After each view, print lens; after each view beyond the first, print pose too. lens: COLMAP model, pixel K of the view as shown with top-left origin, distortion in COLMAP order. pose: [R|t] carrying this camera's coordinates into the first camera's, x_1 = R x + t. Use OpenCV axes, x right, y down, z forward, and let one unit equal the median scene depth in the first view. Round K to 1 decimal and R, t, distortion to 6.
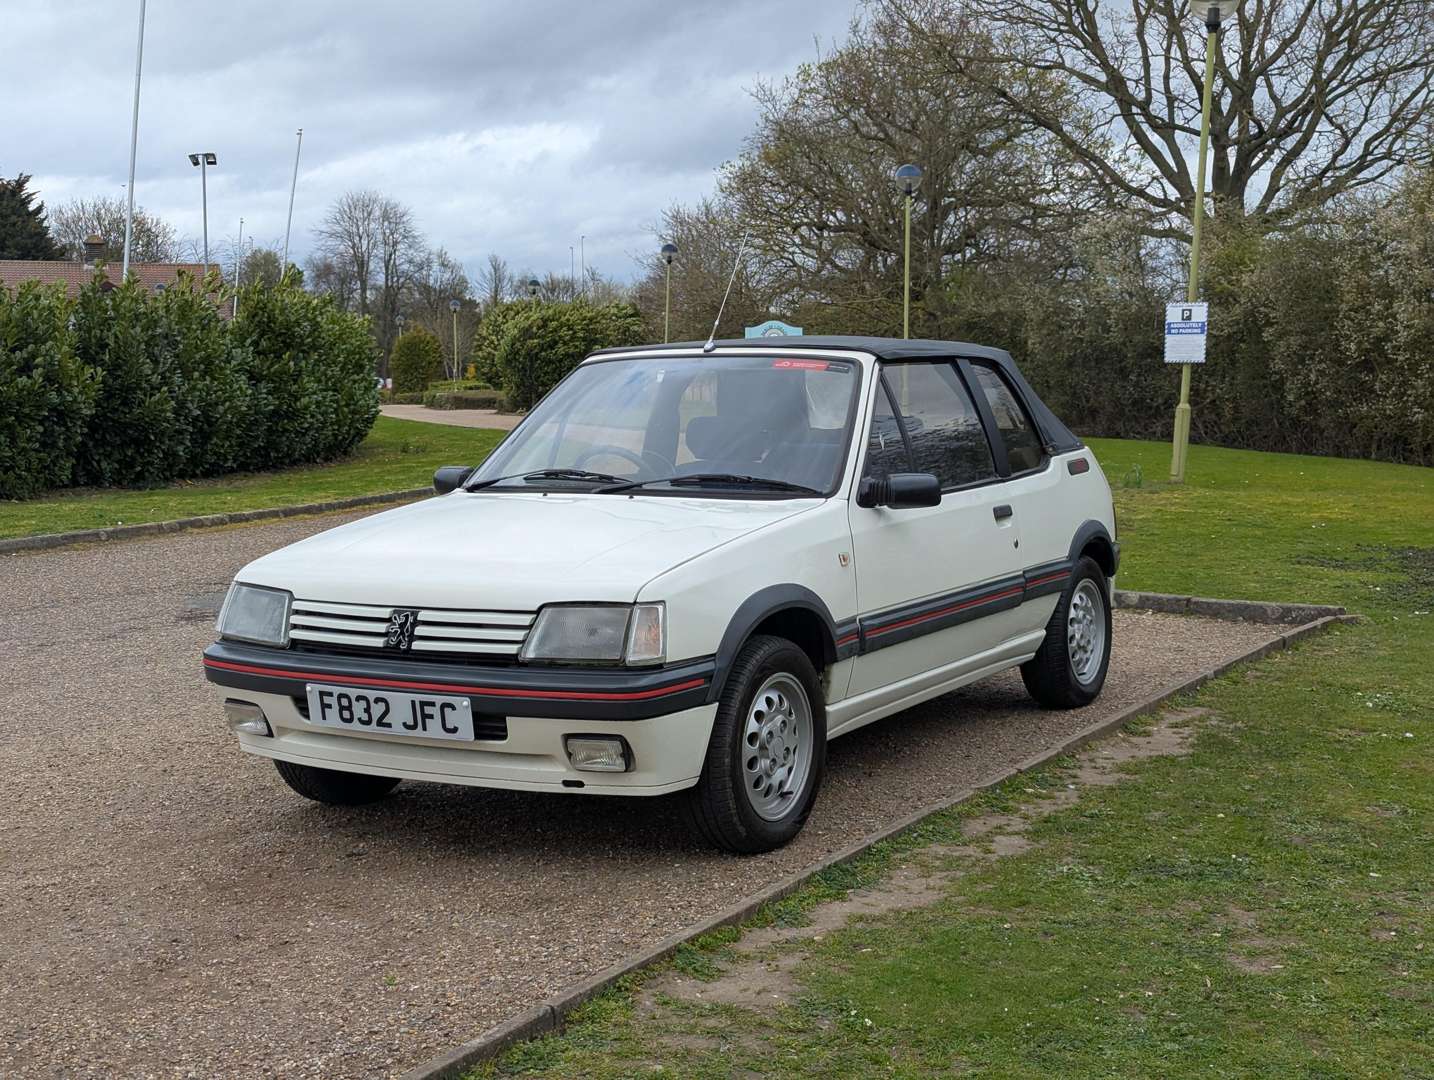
lens RADIAL K [[2036.7, 0, 715.3], [0, 2036.7, 574.9], [0, 0, 1]] dist [0.022969, 0.000000]
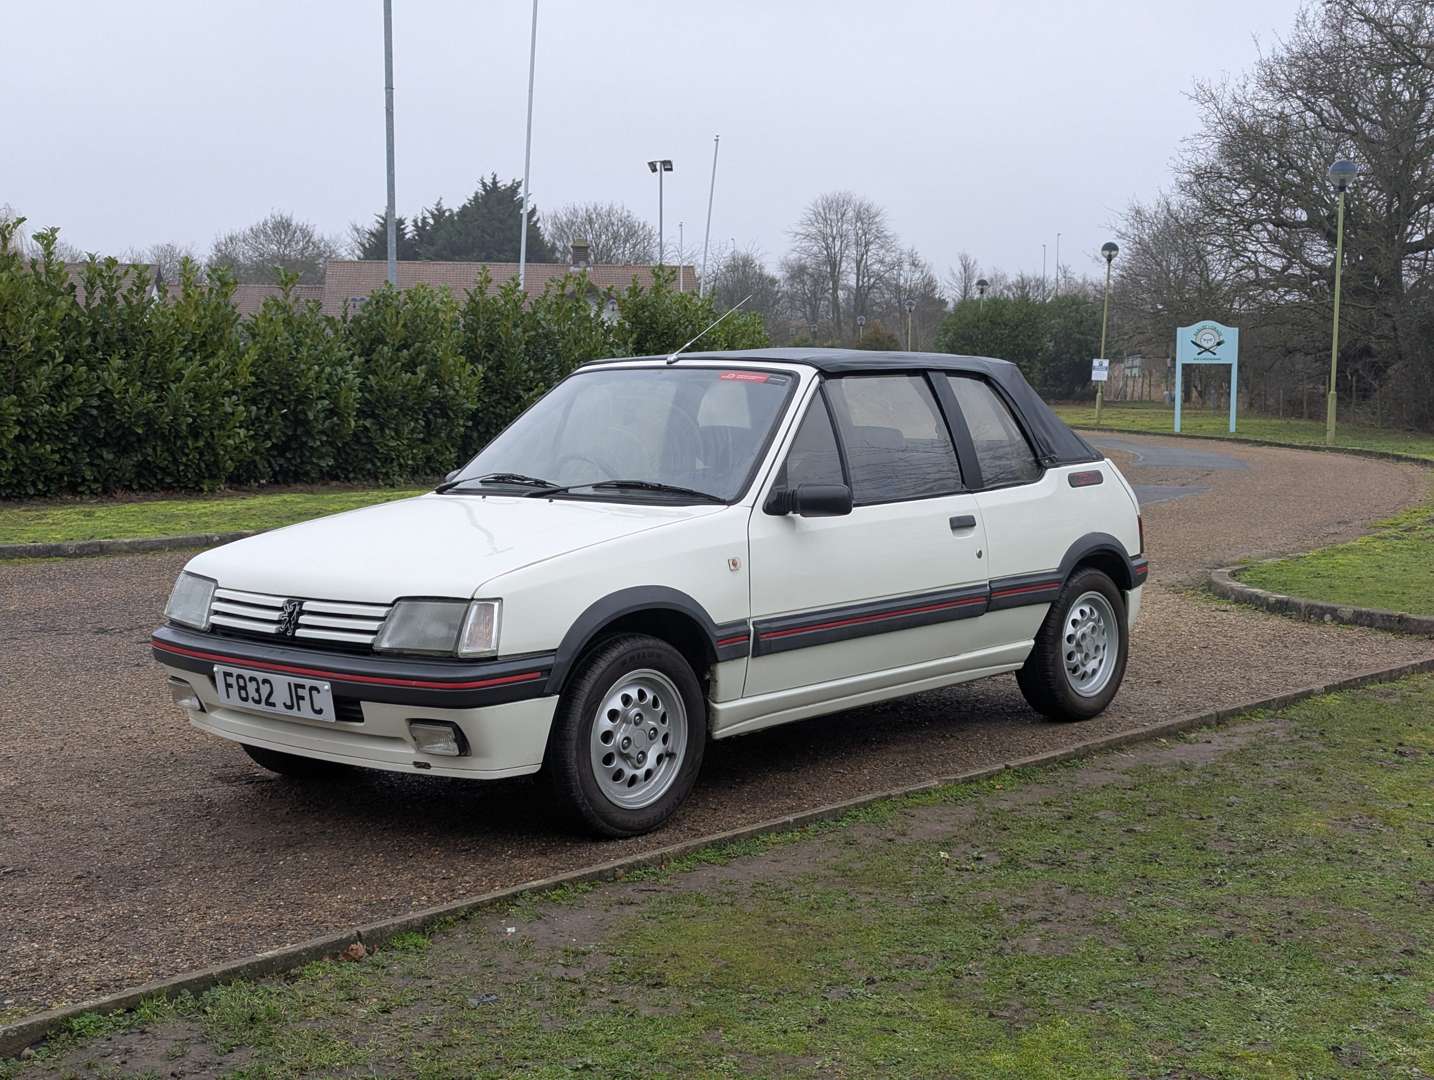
lens RADIAL K [[2036.7, 0, 749.0], [0, 2036.7, 543.9], [0, 0, 1]] dist [0.022969, 0.000000]
pose [[0.976927, 0.023598, -0.212266, 0.267654], [-0.026668, 0.999577, -0.011608, -0.005741], [0.211902, 0.017001, 0.977143, -0.016895]]
